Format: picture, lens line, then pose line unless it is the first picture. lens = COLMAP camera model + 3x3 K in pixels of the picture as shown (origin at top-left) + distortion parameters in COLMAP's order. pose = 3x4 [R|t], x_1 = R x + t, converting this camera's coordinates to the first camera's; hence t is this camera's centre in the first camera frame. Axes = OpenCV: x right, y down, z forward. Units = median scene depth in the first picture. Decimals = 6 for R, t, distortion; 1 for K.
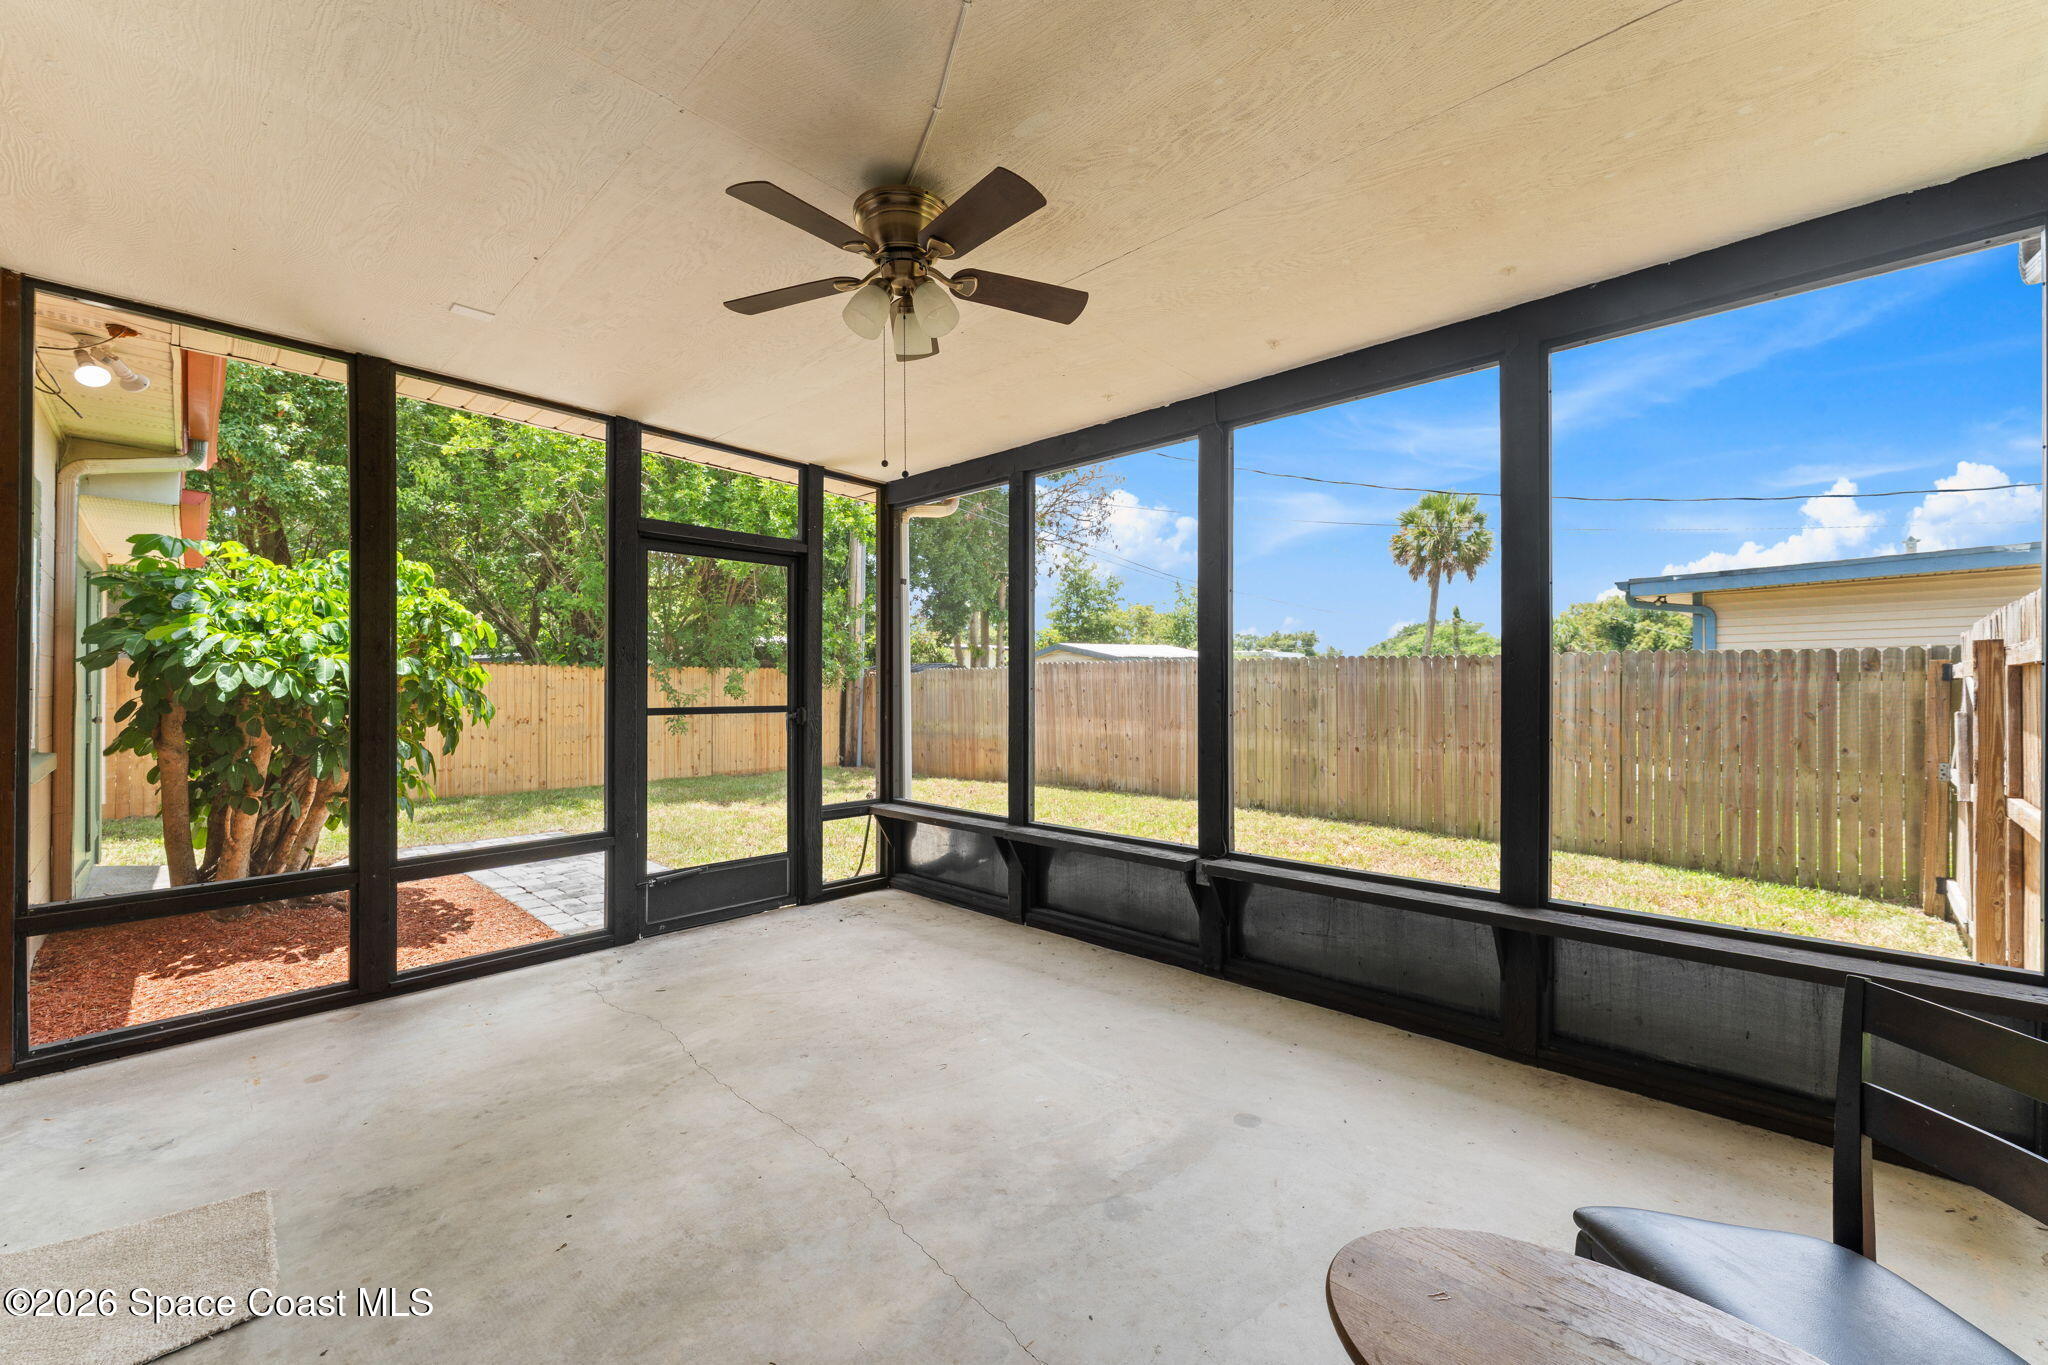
lens RADIAL K [[824.8, 0, 1020.1], [0, 824.8, 678.6], [0, 0, 1]] dist [-0.002523, -0.000221]
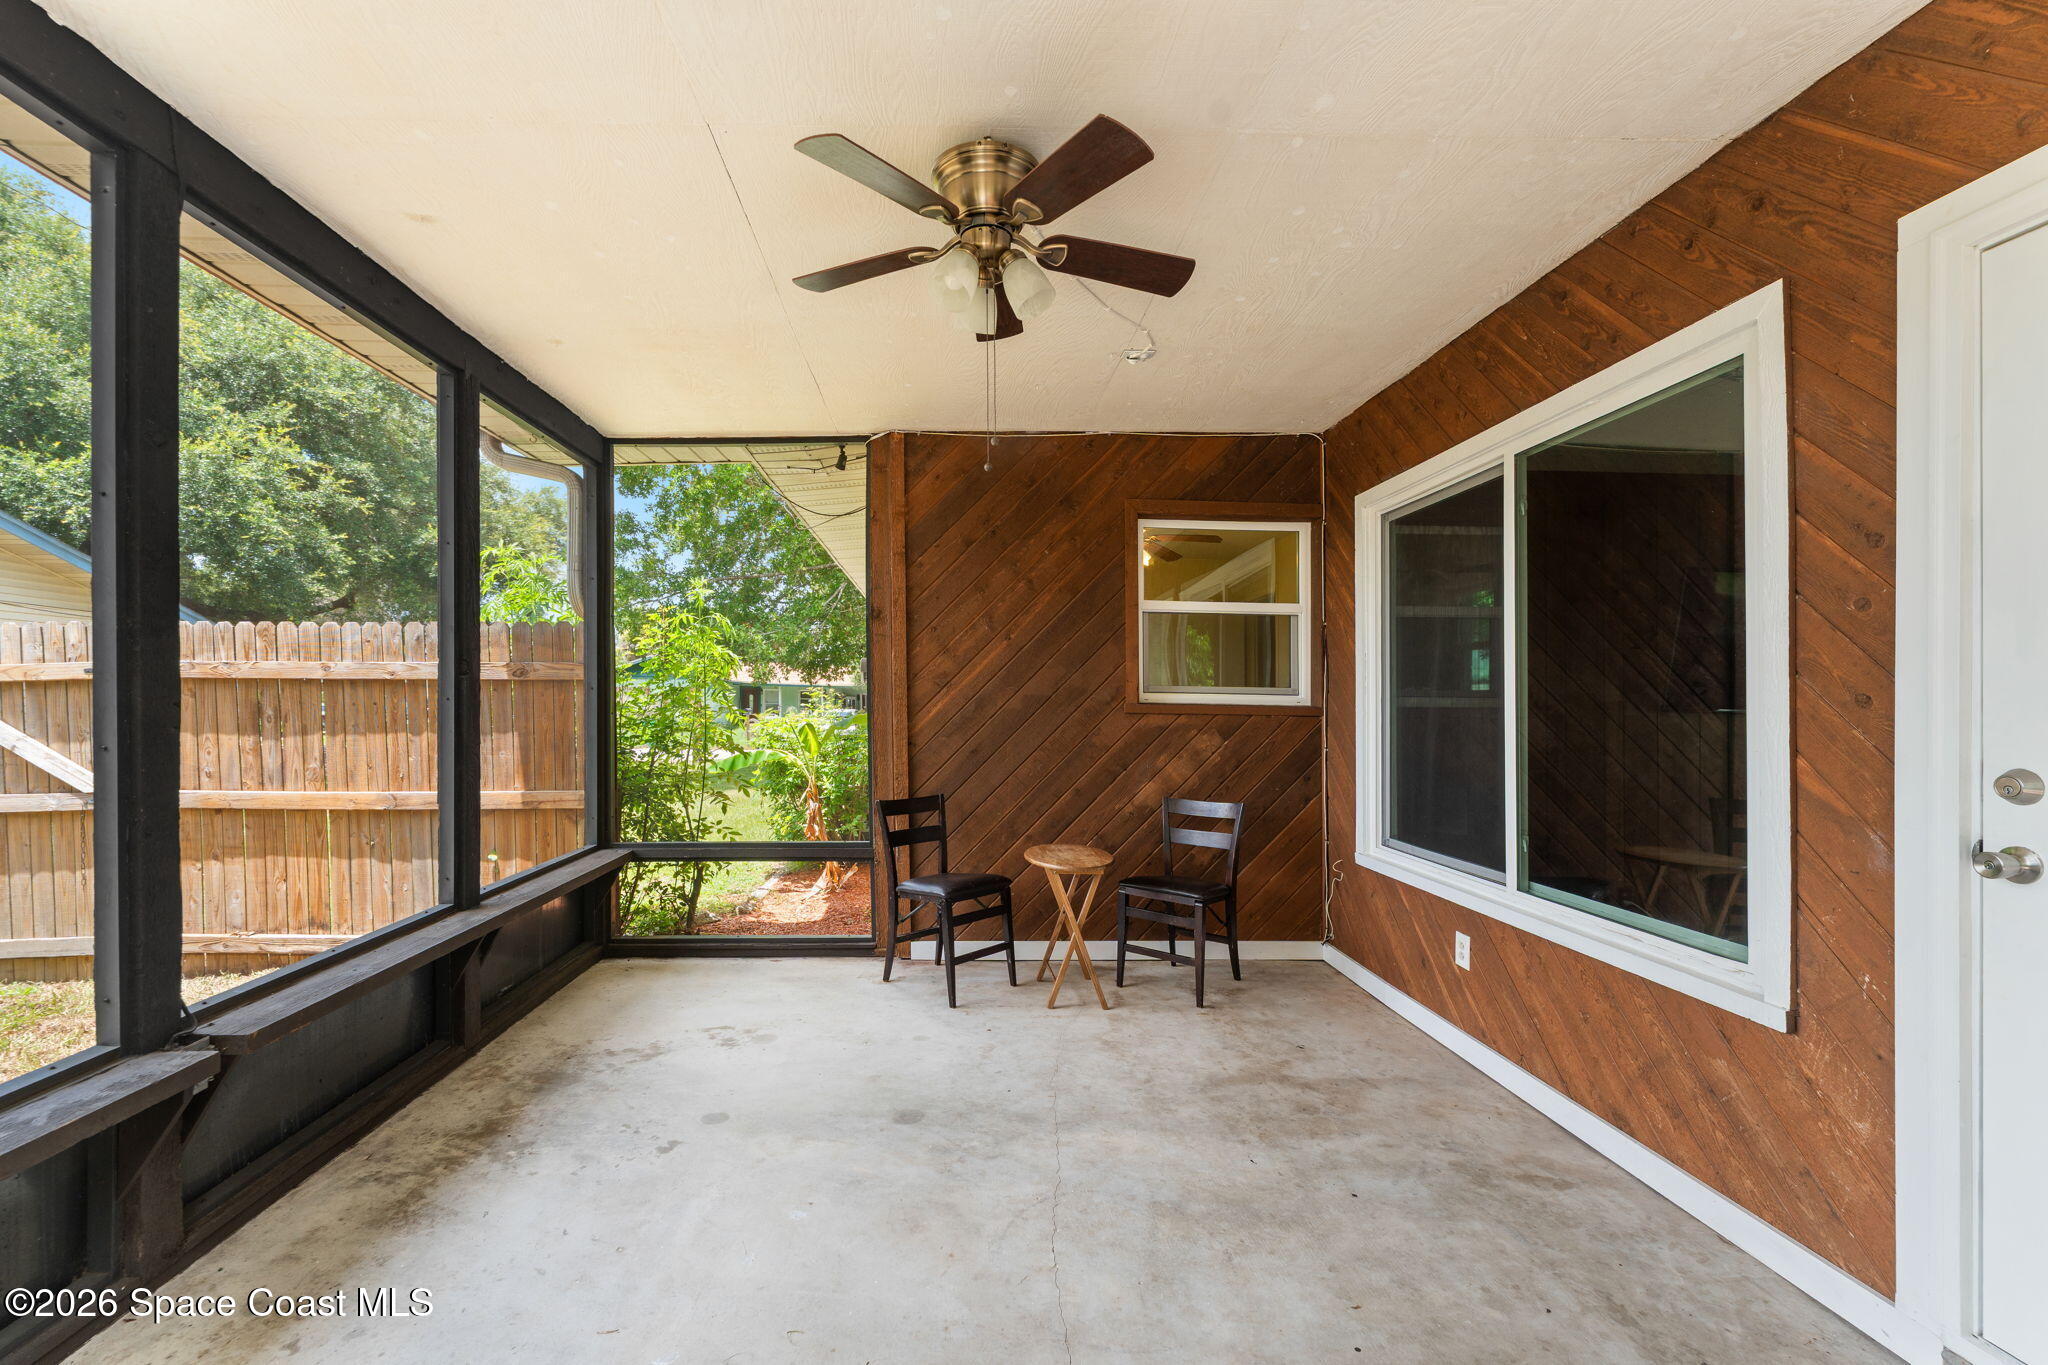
lens RADIAL K [[854.4, 0, 989.5], [0, 854.4, 706.4], [0, 0, 1]] dist [-0.000452, -0.000177]
pose [[-0.733630, -0.009676, 0.679481, -0.349281], [-0.015882, 0.999870, -0.002909, 0.006902], [-0.679364, -0.012926, -0.733688, 0.773173]]
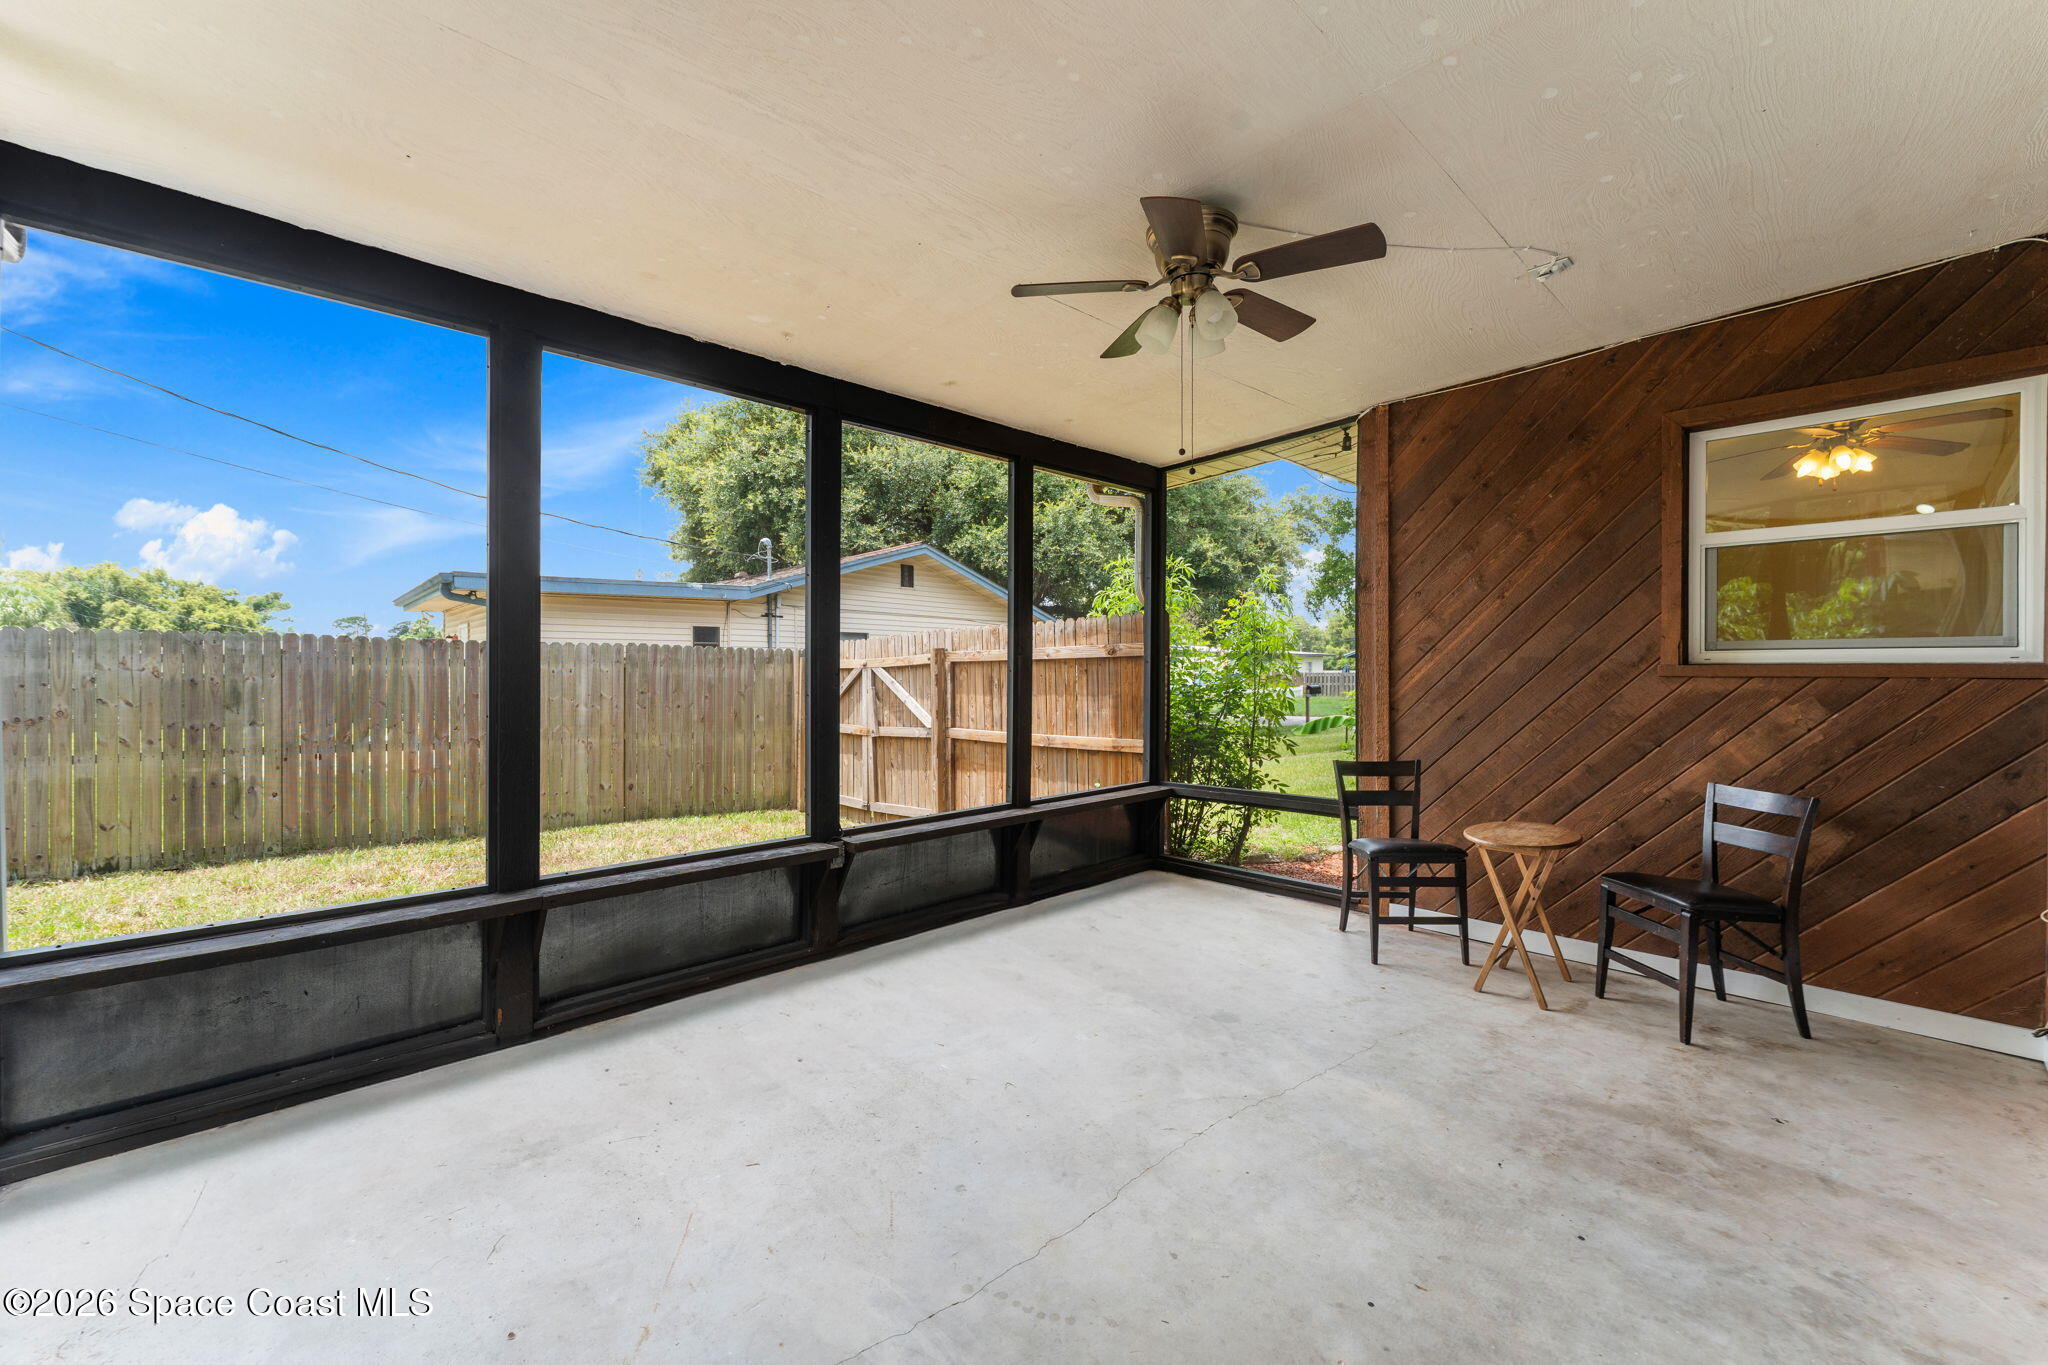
lens RADIAL K [[824.8, 0, 1020.1], [0, 824.8, 678.6], [0, 0, 1]] dist [-0.002523, -0.000221]
pose [[0.033699, -0.005216, 0.999418, -0.565794], [-0.005283, 0.999971, 0.005397, 0.009649], [-0.999418, -0.005462, 0.033670, 0.543918]]
